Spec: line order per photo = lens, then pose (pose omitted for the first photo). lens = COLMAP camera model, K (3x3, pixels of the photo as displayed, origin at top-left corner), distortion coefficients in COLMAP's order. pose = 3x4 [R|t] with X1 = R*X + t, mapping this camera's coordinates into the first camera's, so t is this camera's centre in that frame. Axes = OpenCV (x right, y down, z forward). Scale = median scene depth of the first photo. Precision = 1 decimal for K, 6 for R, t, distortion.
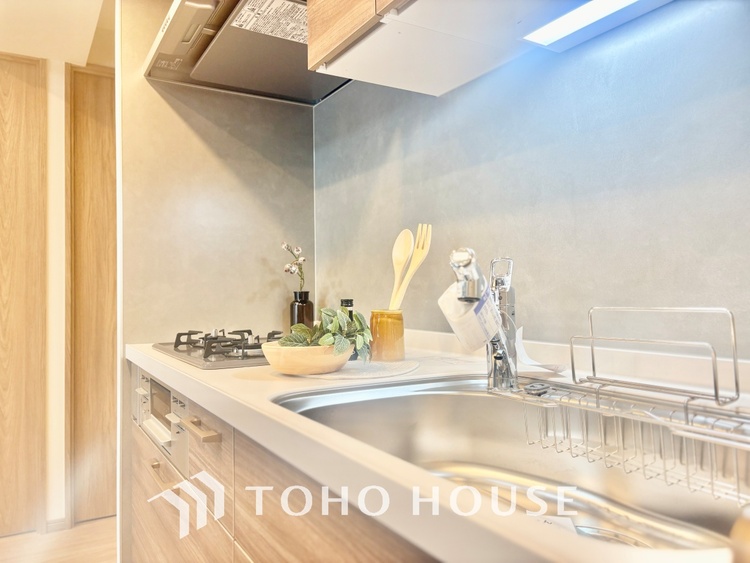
lens RADIAL K [[568.1, 0, 375.0], [0, 568.1, 281.5], [0, 0, 1]] dist [0.045857, -0.006450]
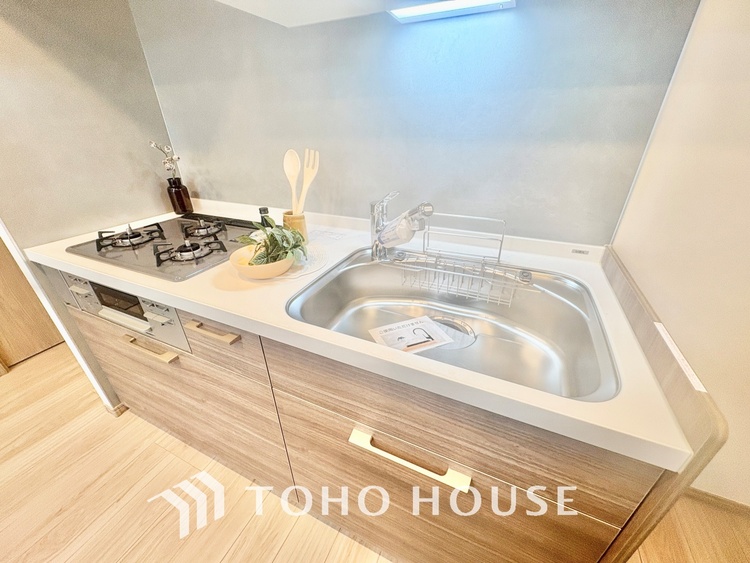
lens RADIAL K [[299.0, 0, 374.1], [0, 299.0, 280.5], [0, 0, 1]] dist [-0.000560, -0.000063]
pose [[0.824715, -0.259177, 0.502666, -0.160044], [-0.007717, 0.883570, 0.468235, -0.105713], [-0.565496, -0.390039, 0.726693, 0.143763]]
